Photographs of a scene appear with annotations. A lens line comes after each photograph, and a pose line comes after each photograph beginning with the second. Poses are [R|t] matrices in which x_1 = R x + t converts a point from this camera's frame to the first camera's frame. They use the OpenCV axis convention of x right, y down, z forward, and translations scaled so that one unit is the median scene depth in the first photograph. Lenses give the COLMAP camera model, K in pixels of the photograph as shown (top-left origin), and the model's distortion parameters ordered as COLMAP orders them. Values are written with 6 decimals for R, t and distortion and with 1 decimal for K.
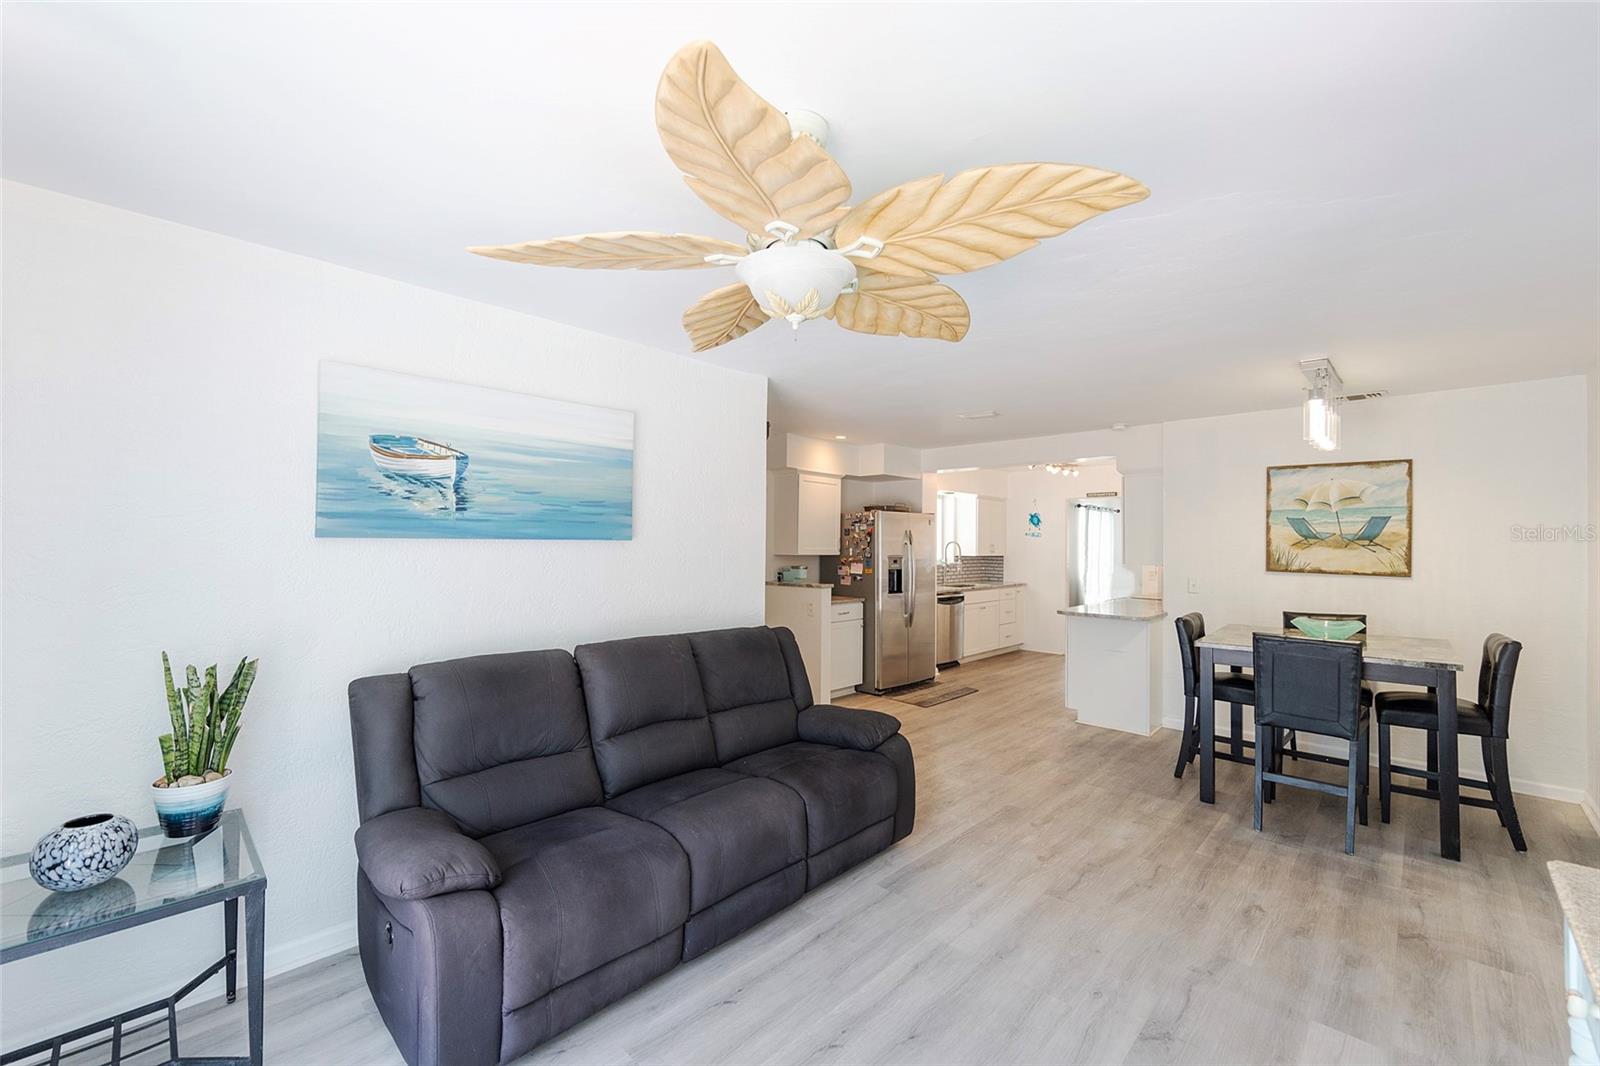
lens RADIAL K [[635.3, 0, 791.7], [0, 635.3, 544.2], [0, 0, 1]] dist [0.001445, 0.000207]
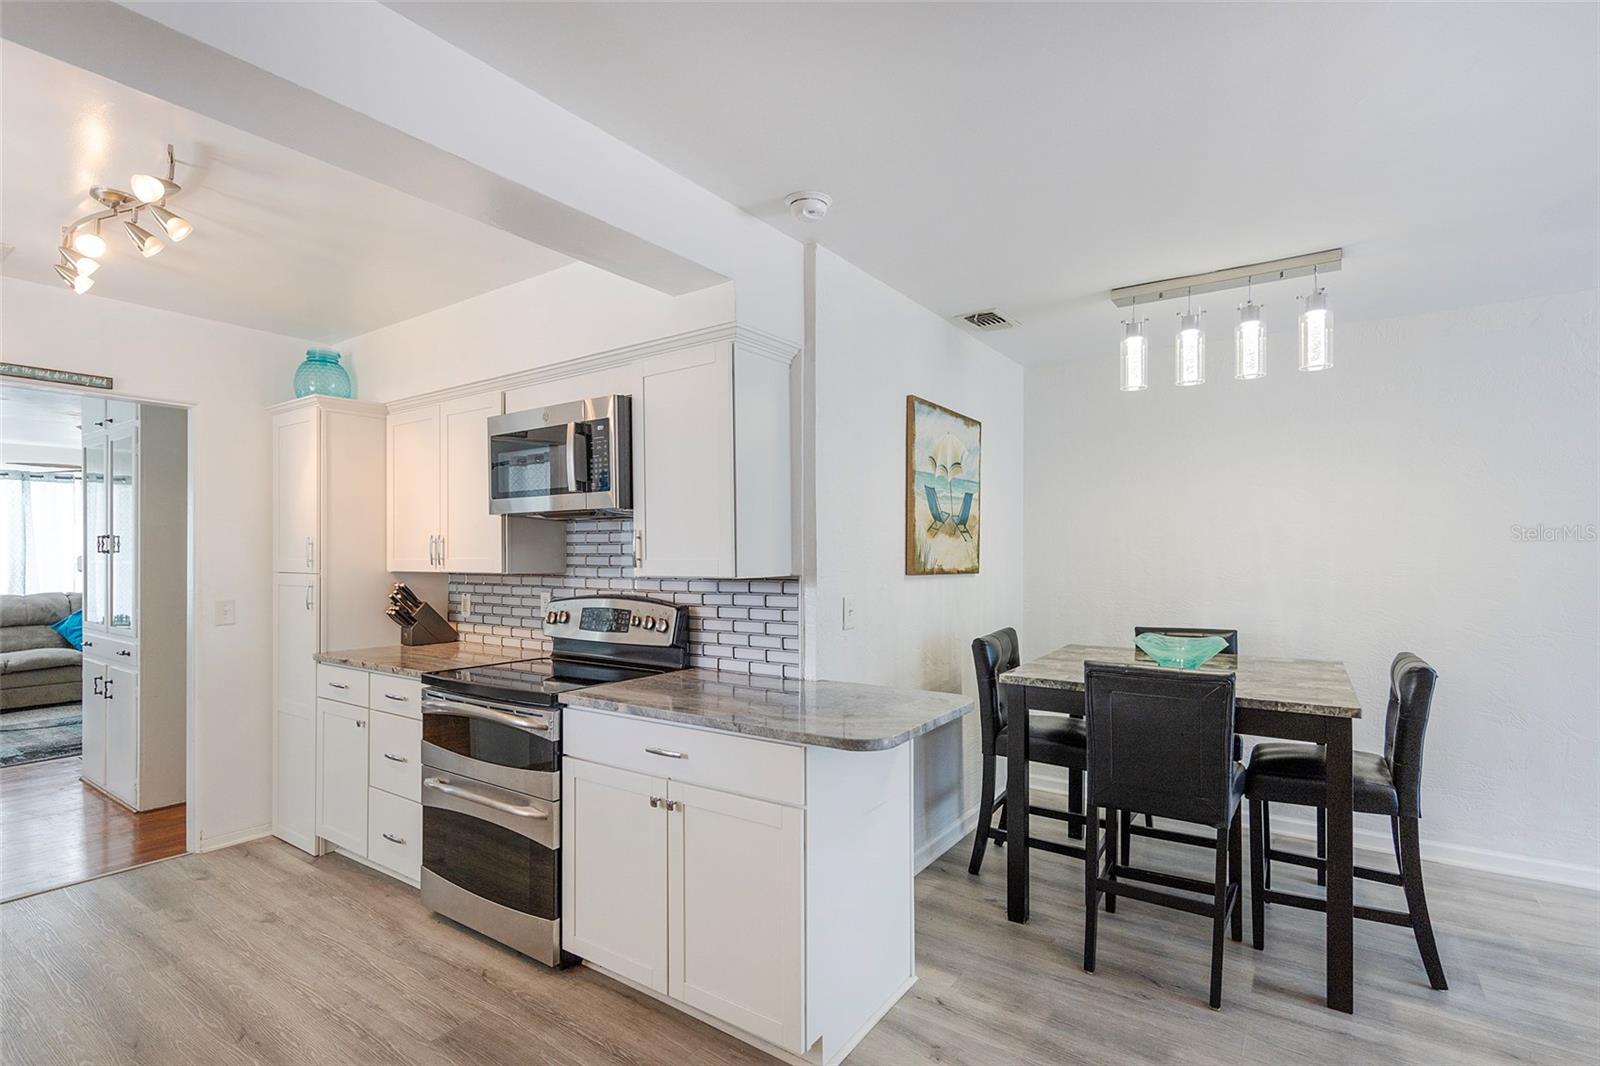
lens RADIAL K [[782.3, 0, 800.0], [0, 782.3, 533.0], [0, 0, 1]] dist [0.001678, 0.000439]
pose [[-0.208408, -0.006521, 0.978020, 0.078865], [-0.022519, 0.999745, 0.001867, 0.005509], [-0.977783, -0.021635, -0.208501, 1.347612]]
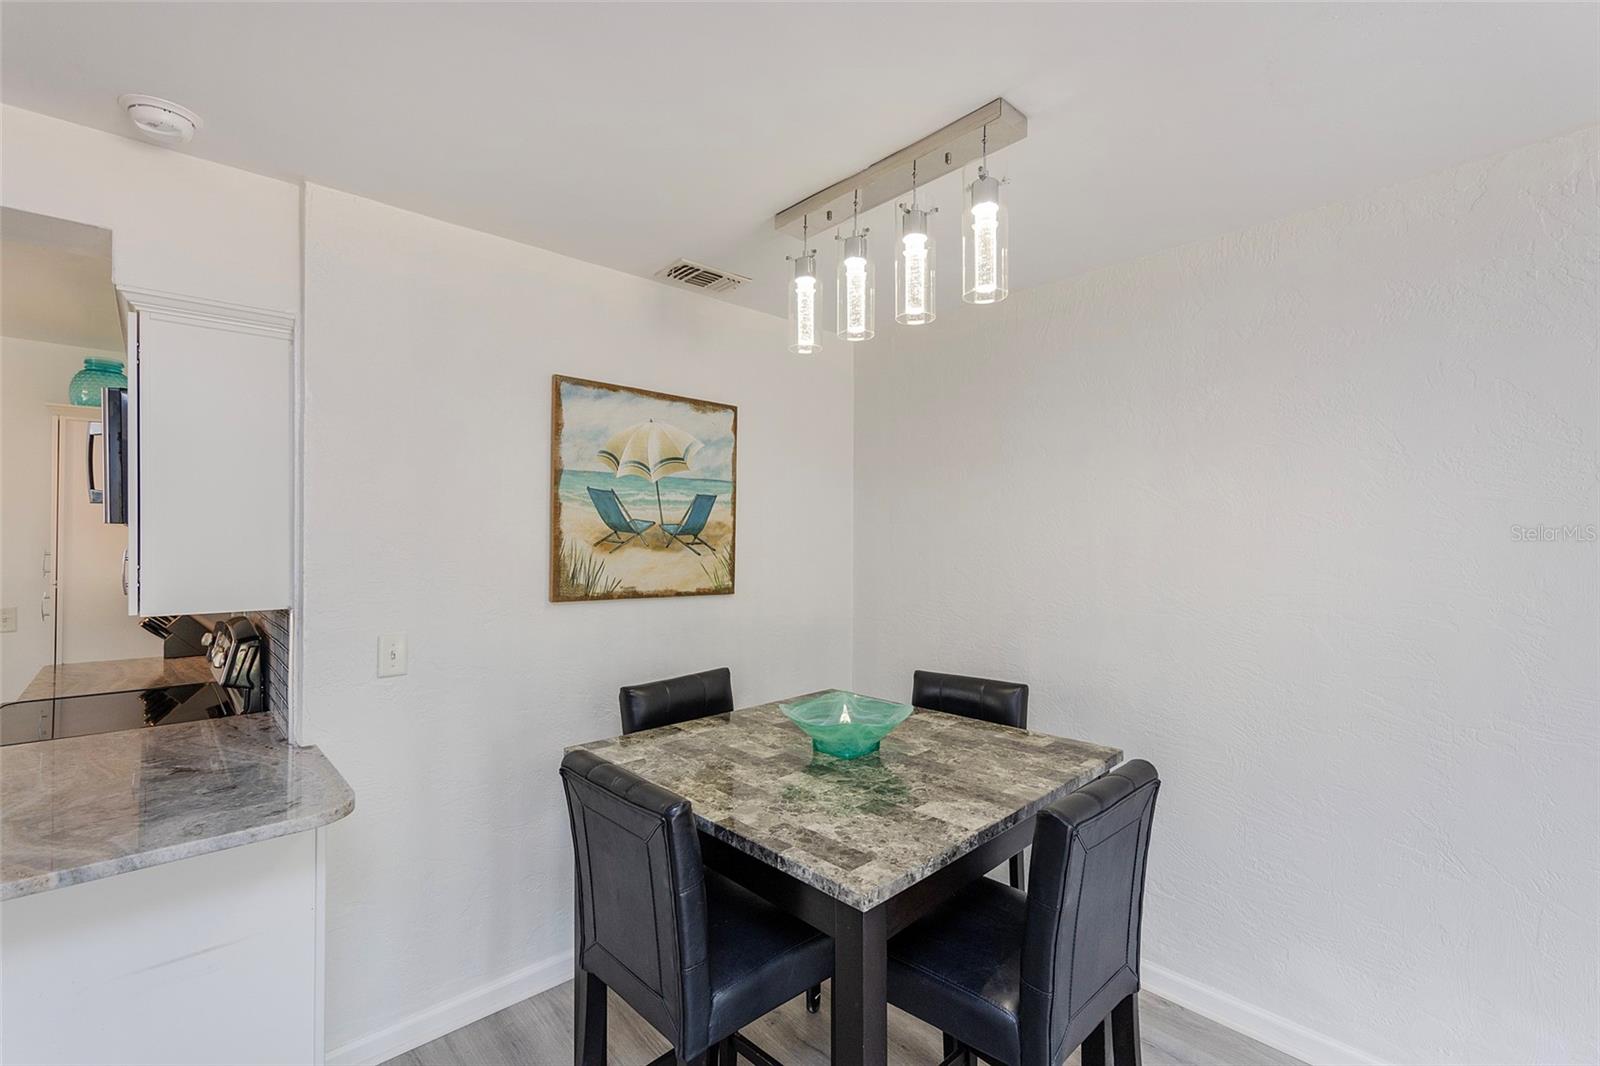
lens RADIAL K [[711.5, 0, 803.0], [0, 711.5, 523.9], [0, 0, 1]] dist [-0.001367, -0.000025]
pose [[0.017154, -0.008263, 0.999819, 0.256430], [-0.019629, 0.999770, 0.008600, -0.023278], [-0.999660, -0.019773, 0.016988, 0.877111]]
